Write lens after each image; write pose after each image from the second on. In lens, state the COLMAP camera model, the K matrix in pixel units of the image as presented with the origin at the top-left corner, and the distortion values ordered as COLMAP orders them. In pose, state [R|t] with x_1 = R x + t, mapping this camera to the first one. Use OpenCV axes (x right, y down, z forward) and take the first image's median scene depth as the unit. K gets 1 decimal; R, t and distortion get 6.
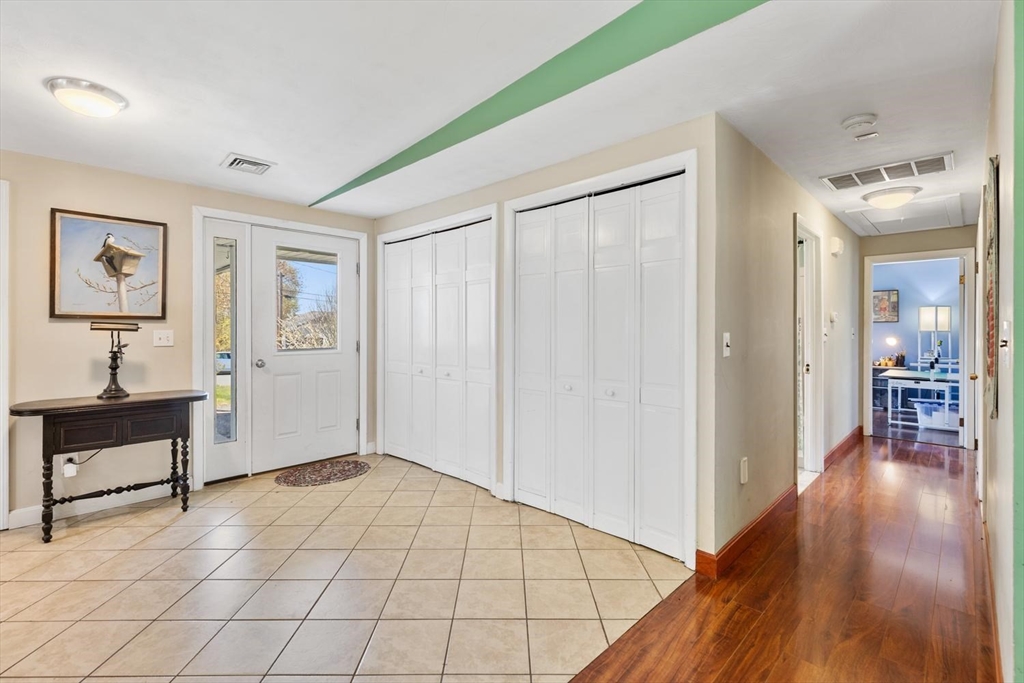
lens RADIAL K [[468.0, 0, 504.6], [0, 468.0, 331.5], [0, 0, 1]] dist [0.009919, -0.002379]
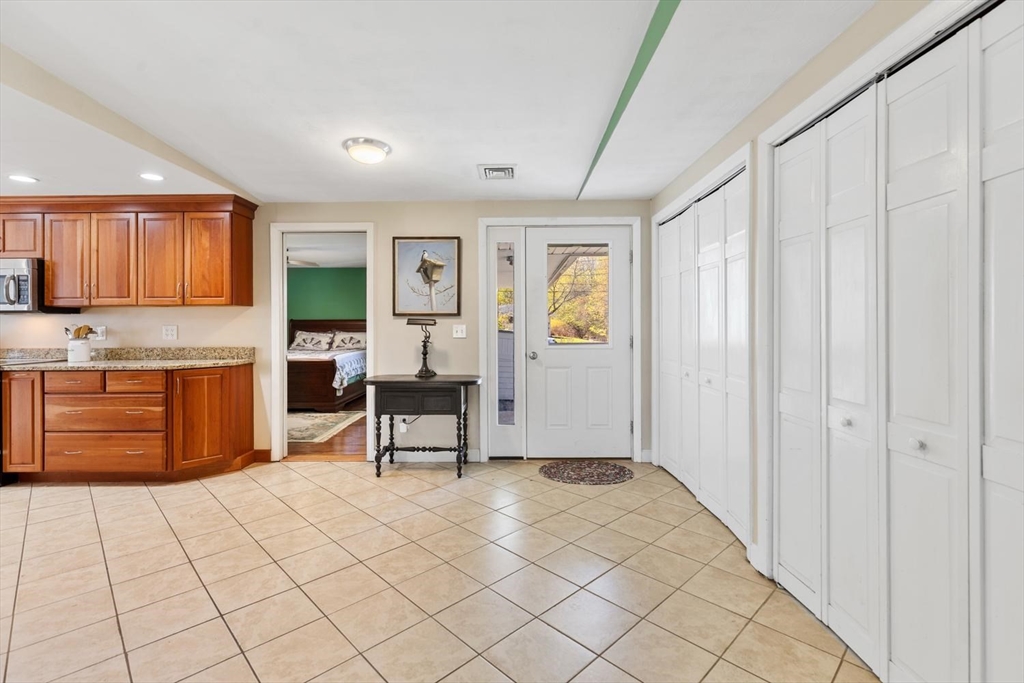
lens RADIAL K [[468.0, 0, 510.0], [0, 468.0, 323.6], [0, 0, 1]] dist [0.009919, -0.002379]
pose [[0.691298, -0.004163, -0.722558, 0.254967], [-0.000293, 0.999982, -0.006041, 0.002191], [0.722570, 0.004388, 0.691284, 0.273198]]
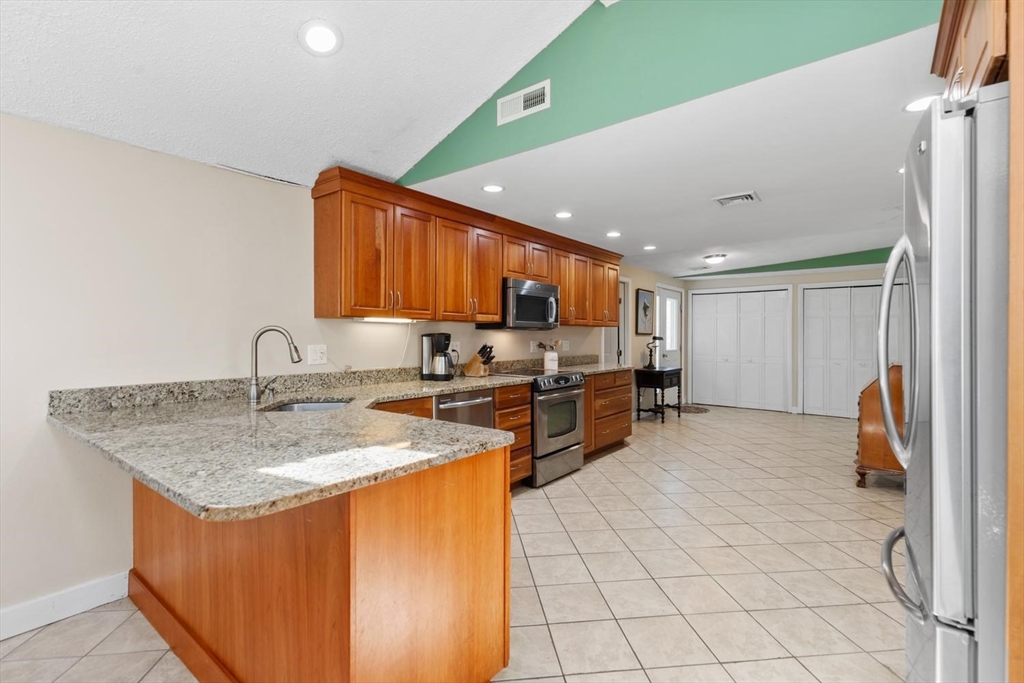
lens RADIAL K [[468.0, 0, 511.2], [0, 468.0, 338.7], [0, 0, 1]] dist [0.009919, -0.002379]
pose [[0.993560, 0.001570, 0.113300, -1.731177], [-0.001338, 0.999997, -0.002122, -0.001761], [-0.113303, 0.001957, 0.993559, -1.181668]]
